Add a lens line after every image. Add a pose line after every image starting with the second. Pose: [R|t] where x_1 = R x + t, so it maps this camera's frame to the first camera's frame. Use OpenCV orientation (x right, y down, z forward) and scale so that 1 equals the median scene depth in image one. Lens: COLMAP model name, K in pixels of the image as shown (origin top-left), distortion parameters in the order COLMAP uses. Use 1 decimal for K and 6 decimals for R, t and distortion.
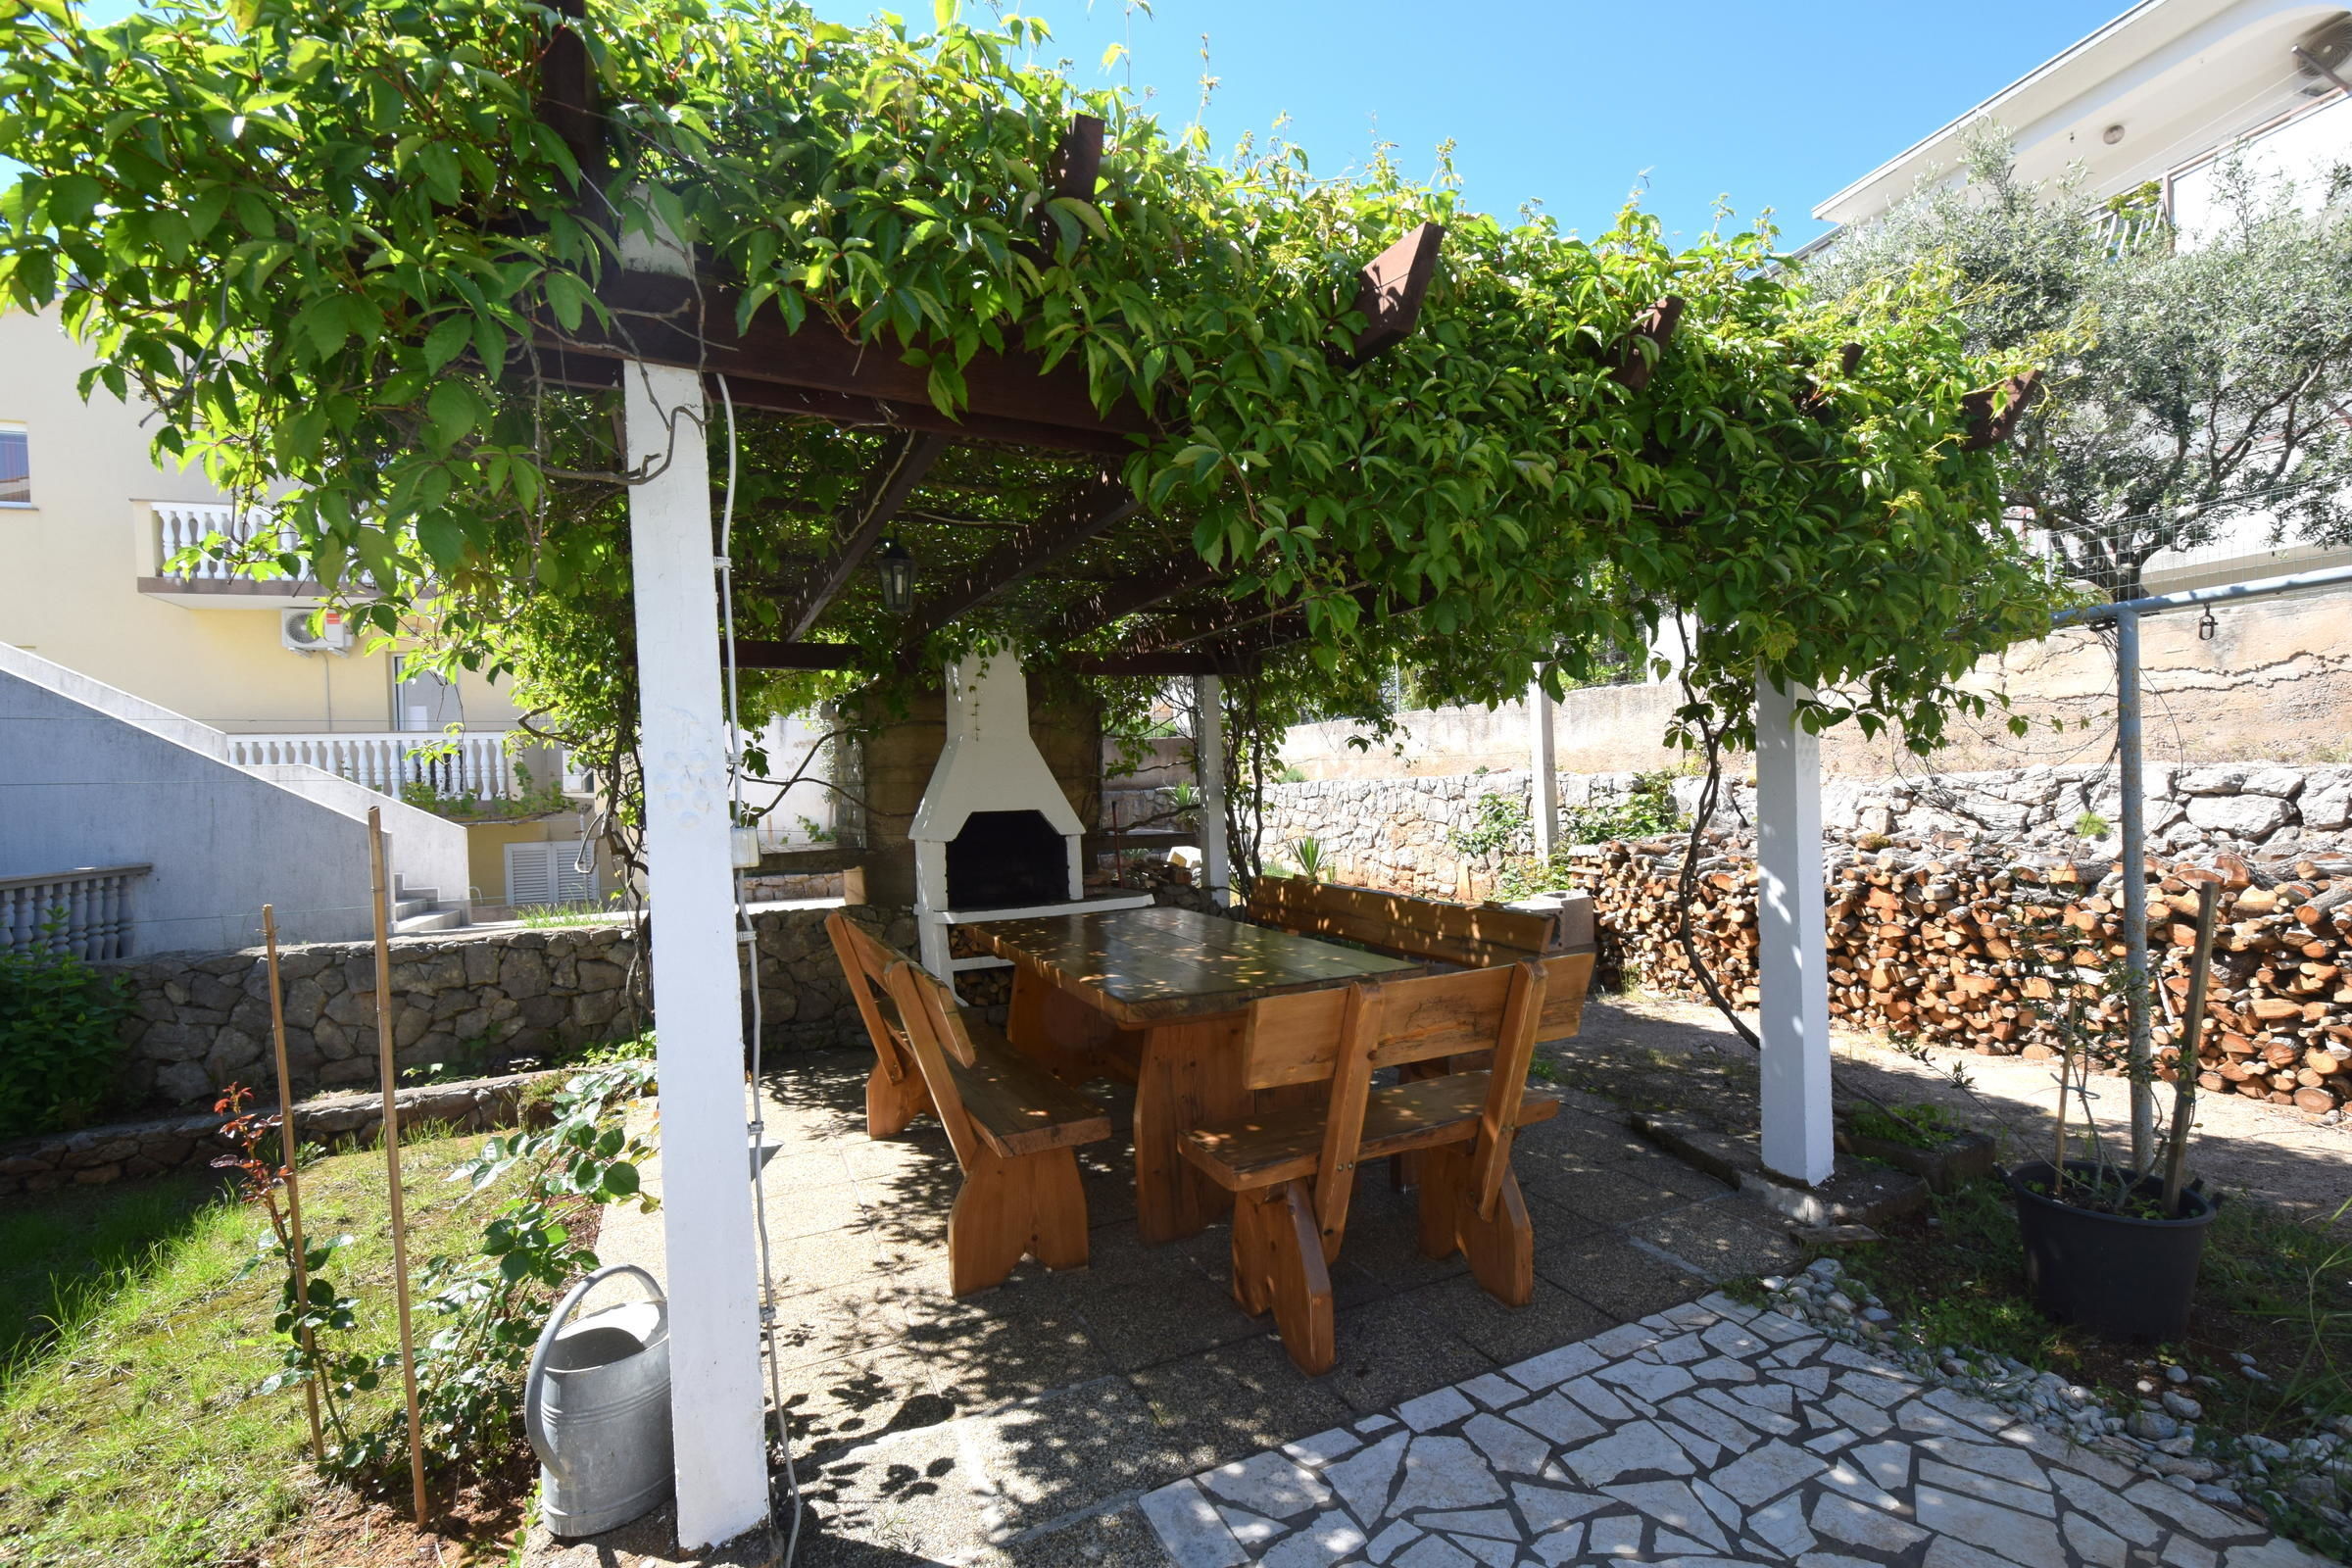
lens RADIAL K [[1024.1, 0, 1185.2], [0, 1024.1, 815.9], [0, 0, 1]] dist [0.005245, -0.005983]
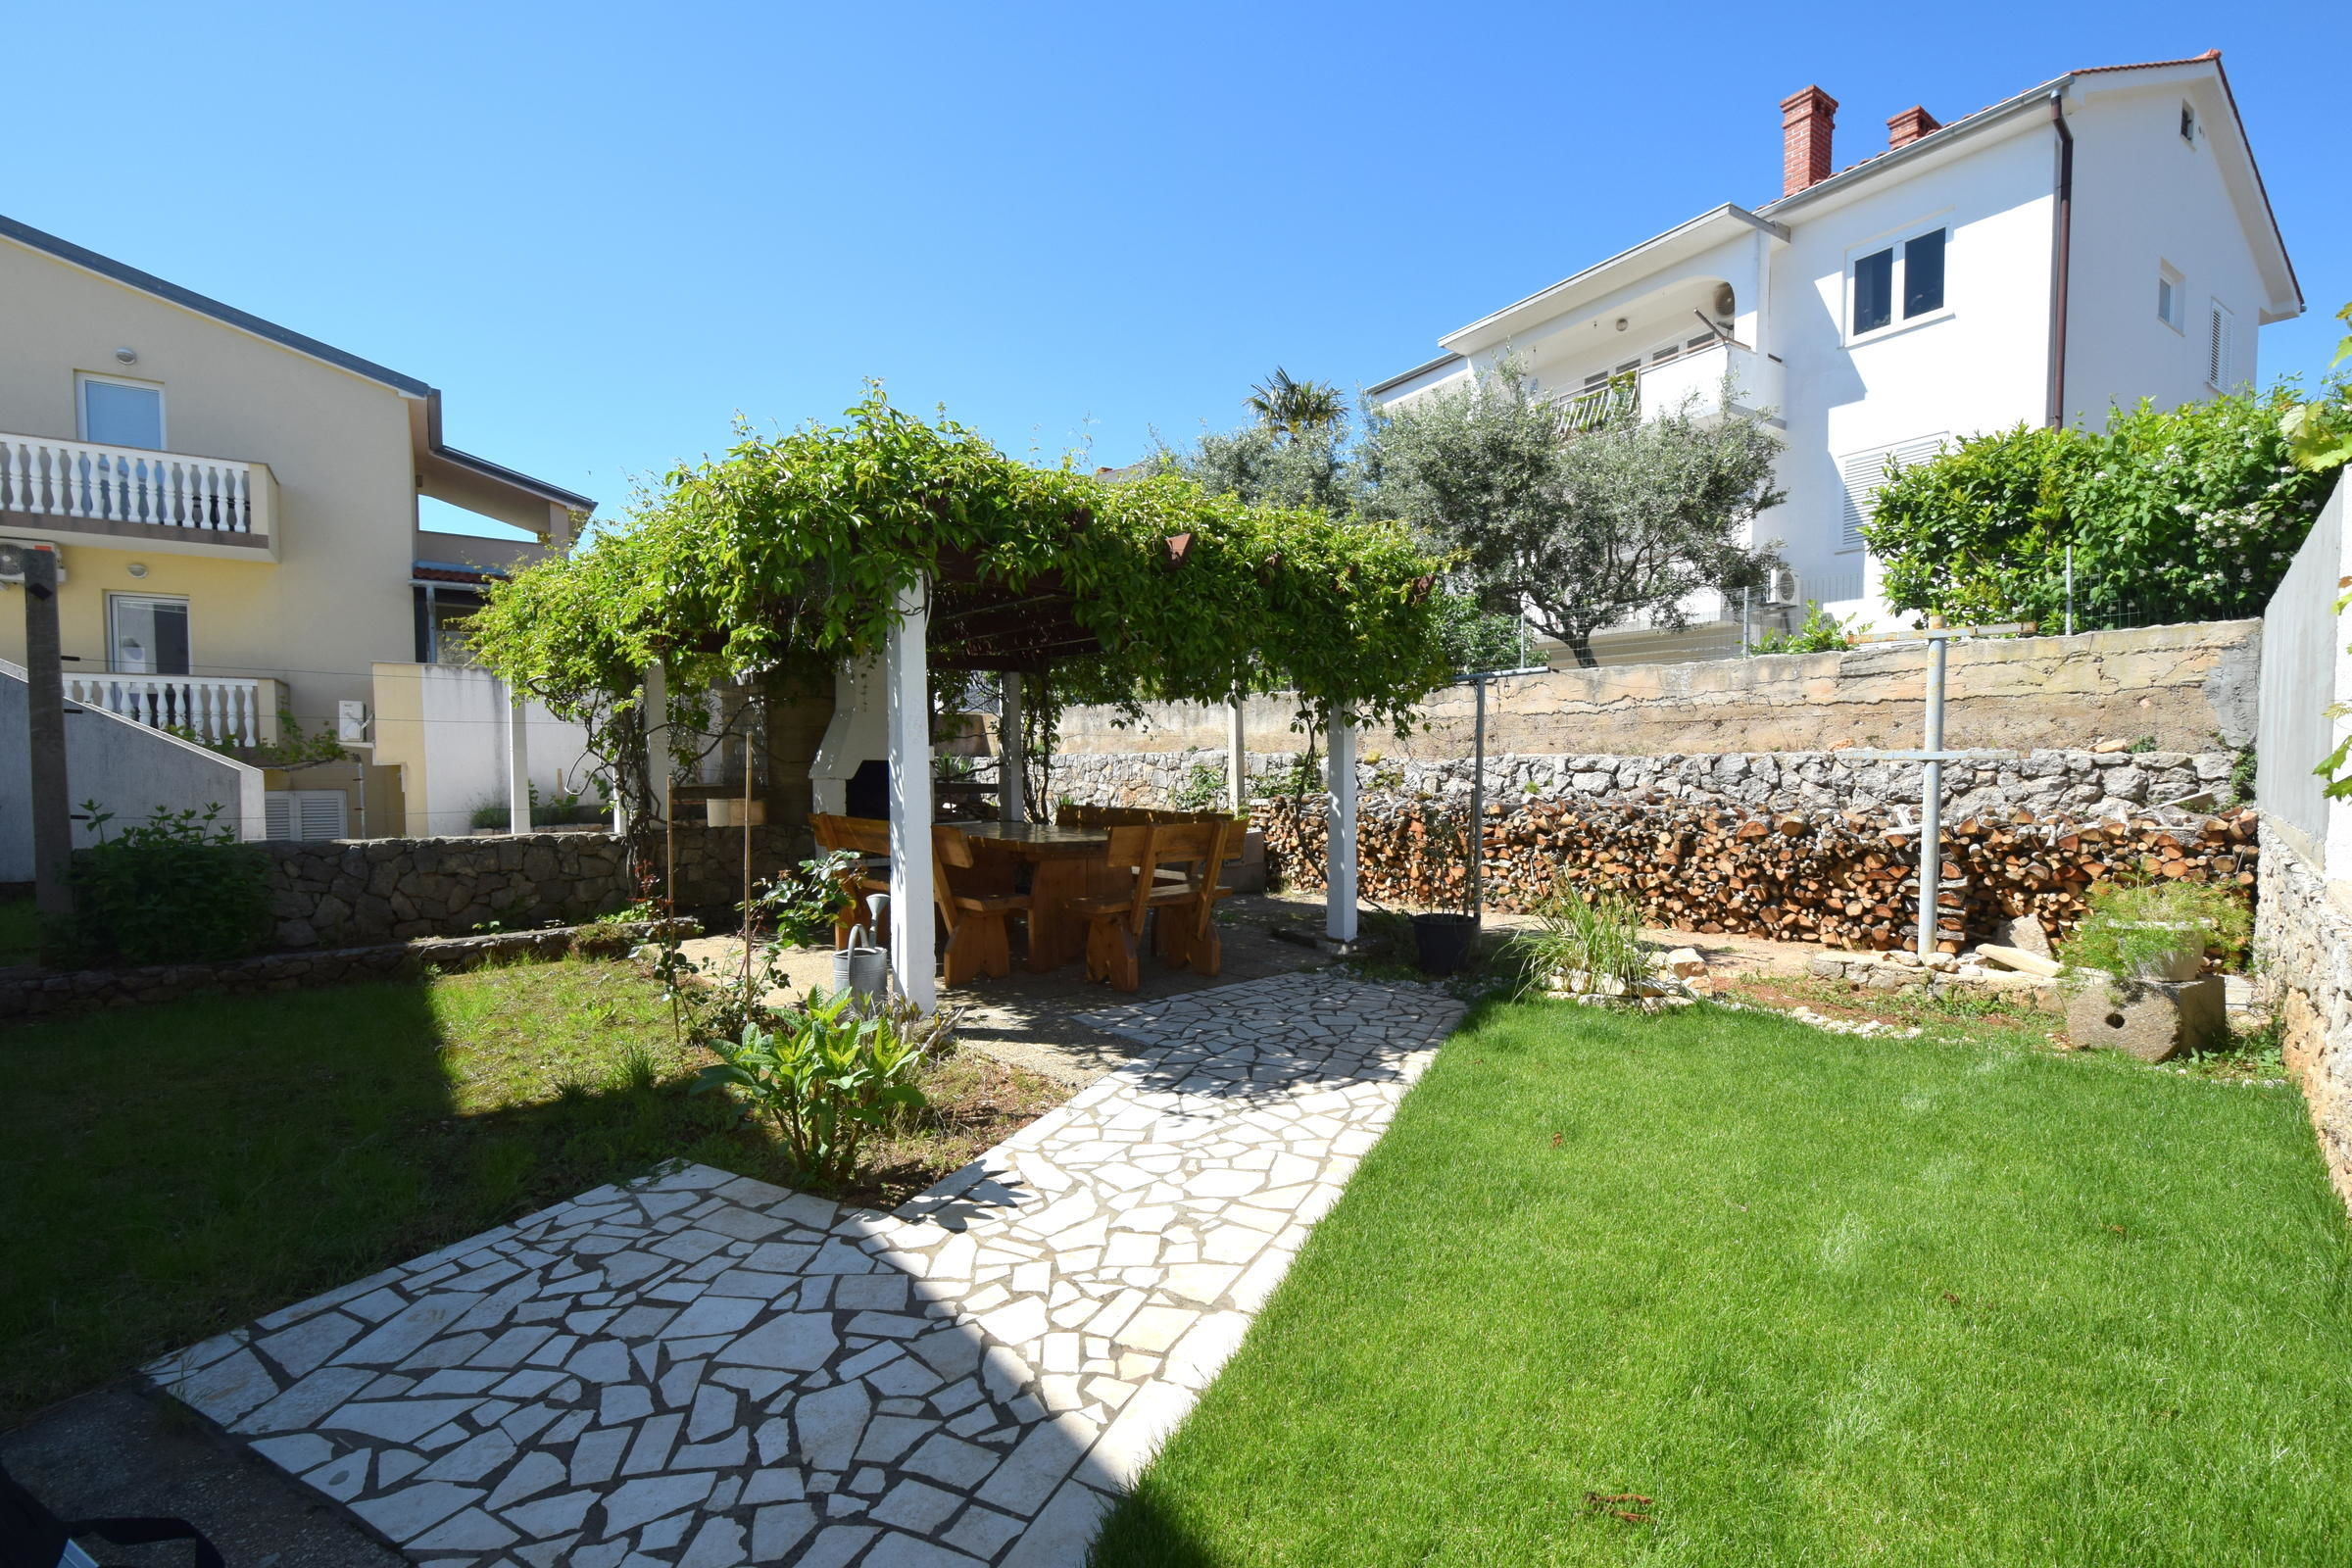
lens RADIAL K [[1024.1, 0, 1185.2], [0, 1024.1, 815.9], [0, 0, 1]] dist [0.005245, -0.005983]
pose [[0.960458, 0.016318, 0.277946, -0.215265], [-0.021342, 0.999659, 0.015059, 0.055443], [-0.277605, -0.020395, 0.960479, -0.669751]]
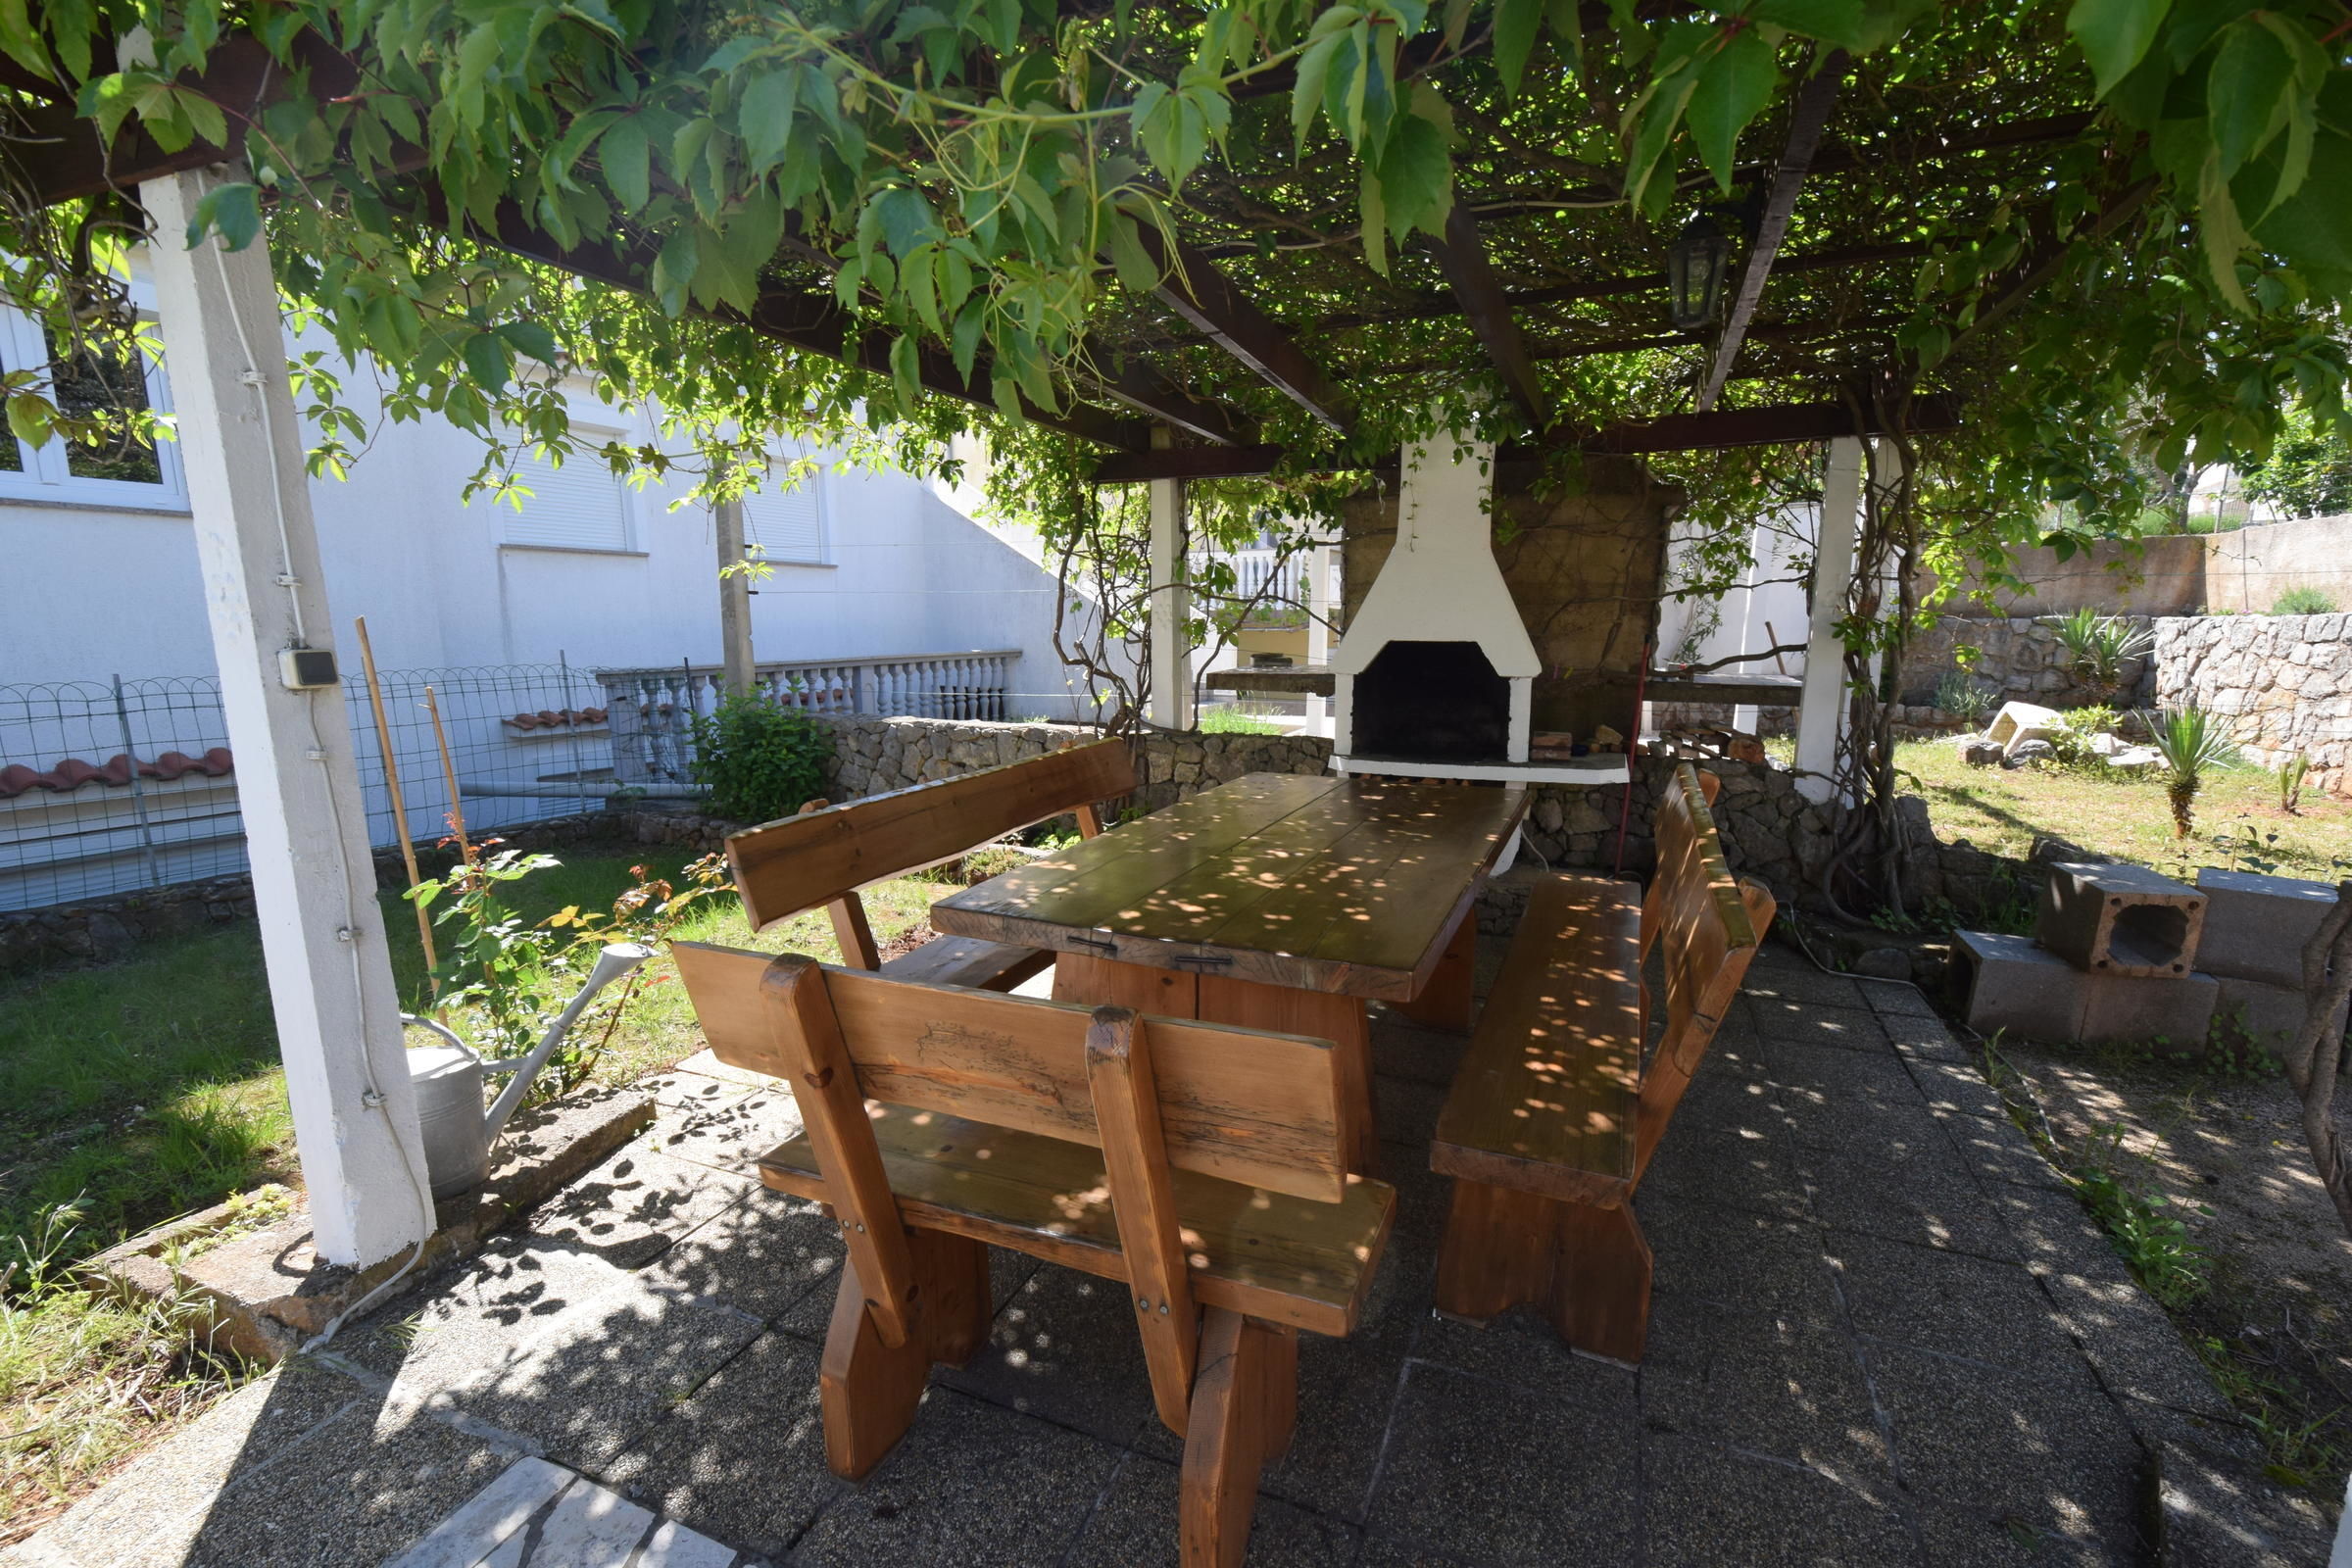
lens RADIAL K [[1016.8, 0, 1181.3], [0, 1016.8, 820.5], [0, 0, 1]] dist [-0.008627, 0.000016]
pose [[0.664719, 0.176599, -0.725921, 0.375893], [-0.039755, 0.978645, 0.201678, -0.024454], [0.746035, -0.105200, 0.657545, 0.404584]]
